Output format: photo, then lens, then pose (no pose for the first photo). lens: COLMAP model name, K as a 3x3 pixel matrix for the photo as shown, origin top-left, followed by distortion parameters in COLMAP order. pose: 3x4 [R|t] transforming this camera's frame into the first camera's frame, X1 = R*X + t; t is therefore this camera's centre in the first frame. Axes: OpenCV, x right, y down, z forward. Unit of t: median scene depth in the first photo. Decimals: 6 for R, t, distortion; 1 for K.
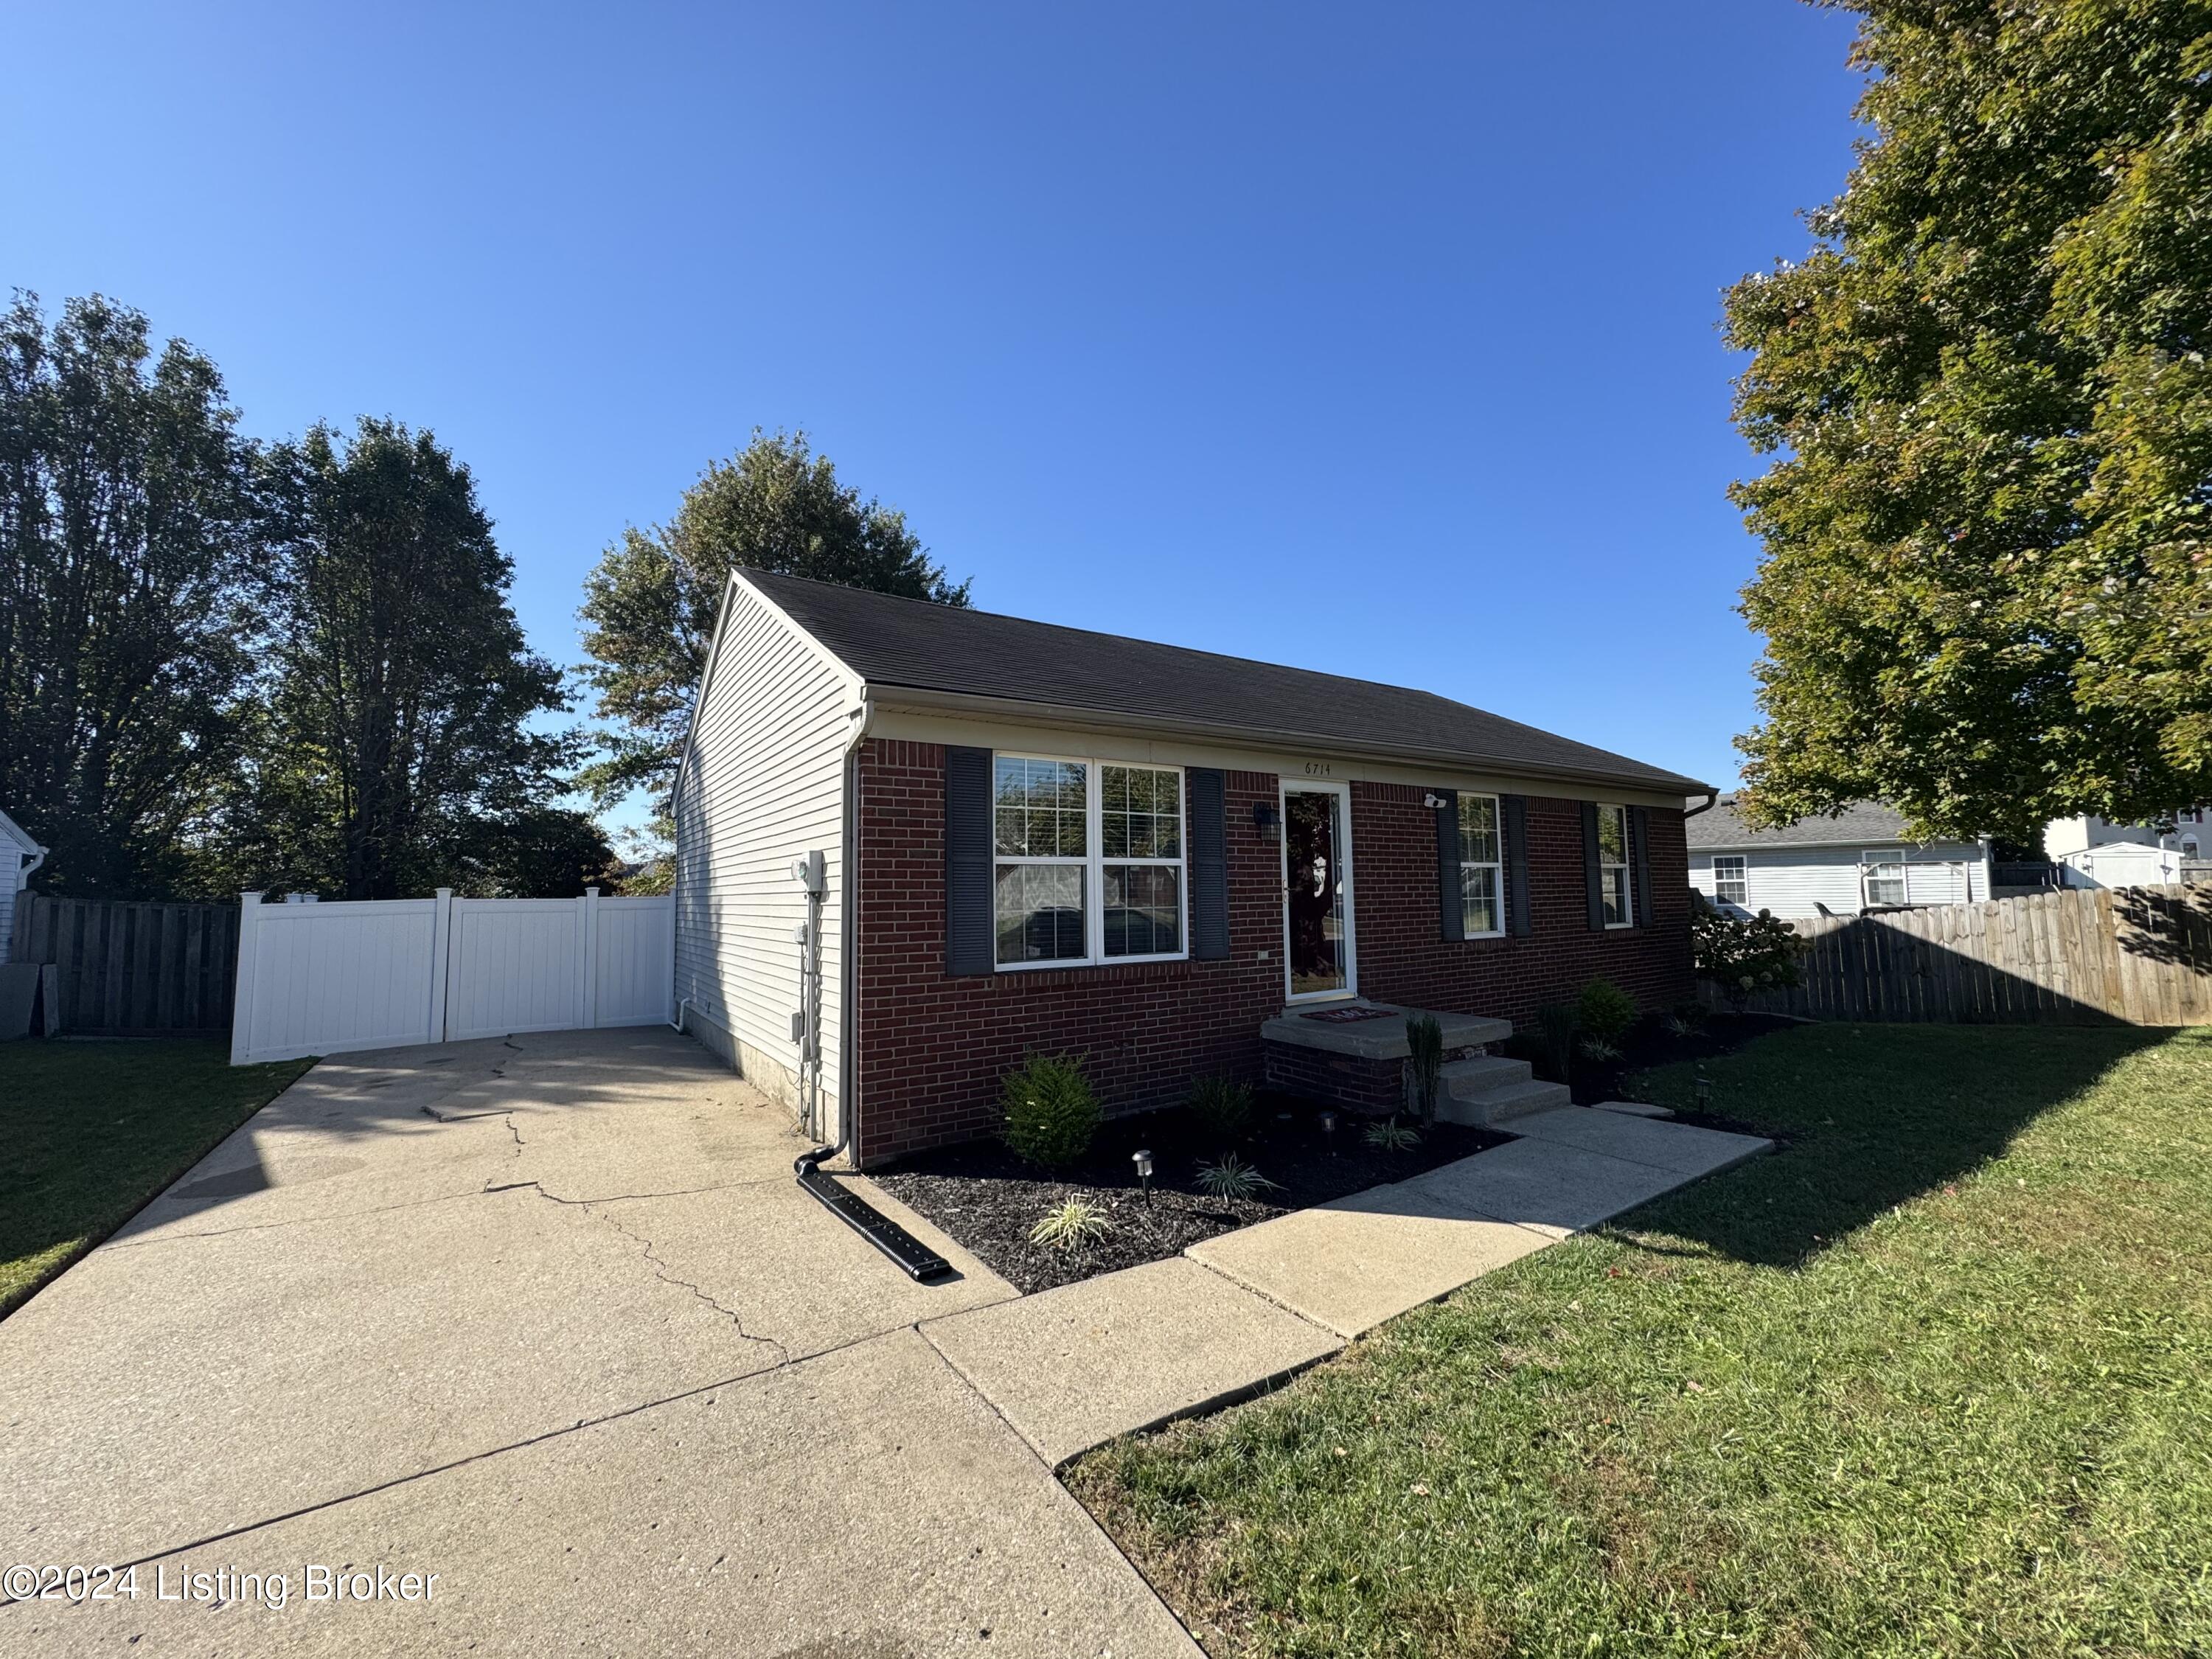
lens RADIAL K [[880.5, 0, 1108.6], [0, 880.5, 828.5], [0, 0, 1]] dist [-0.002723, 0.000972]
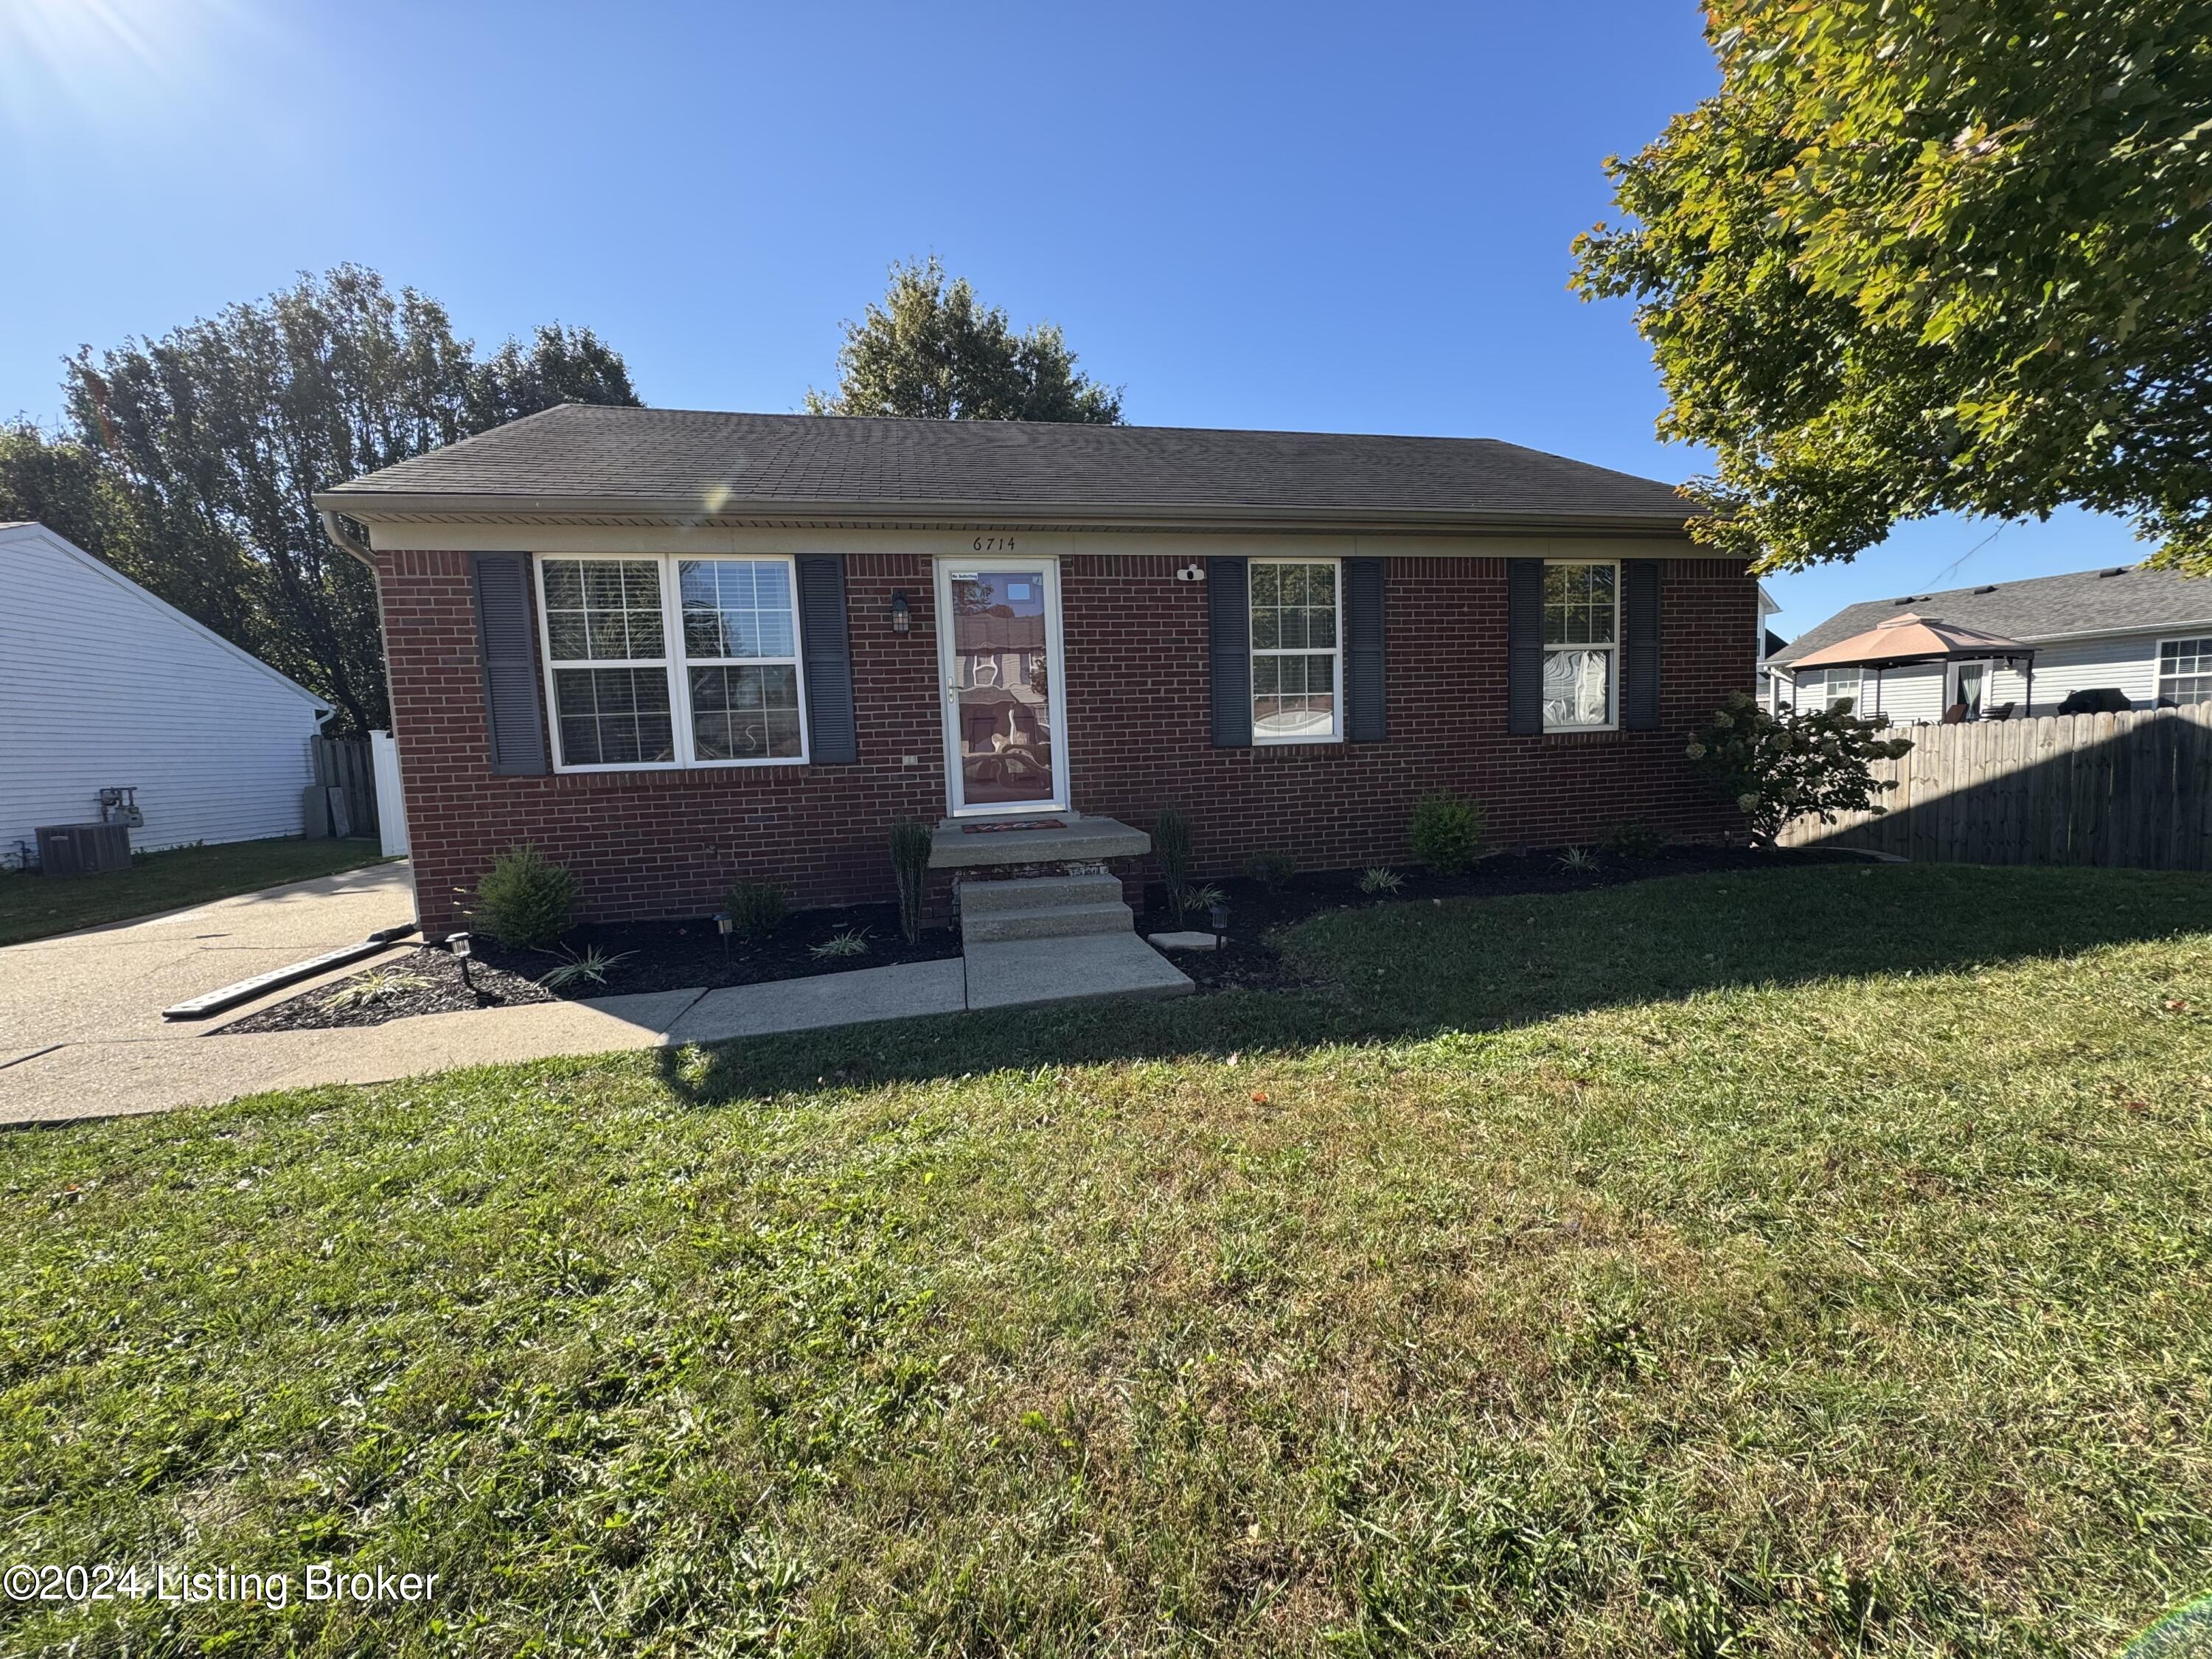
lens RADIAL K [[880.5, 0, 1103.0], [0, 880.5, 832.1], [0, 0, 1]] dist [-0.002723, 0.000972]
pose [[0.928267, 0.016032, -0.371568, 0.565940], [0.051603, 0.983855, 0.171367, 0.057131], [0.368317, -0.178248, 0.912453, 0.183399]]
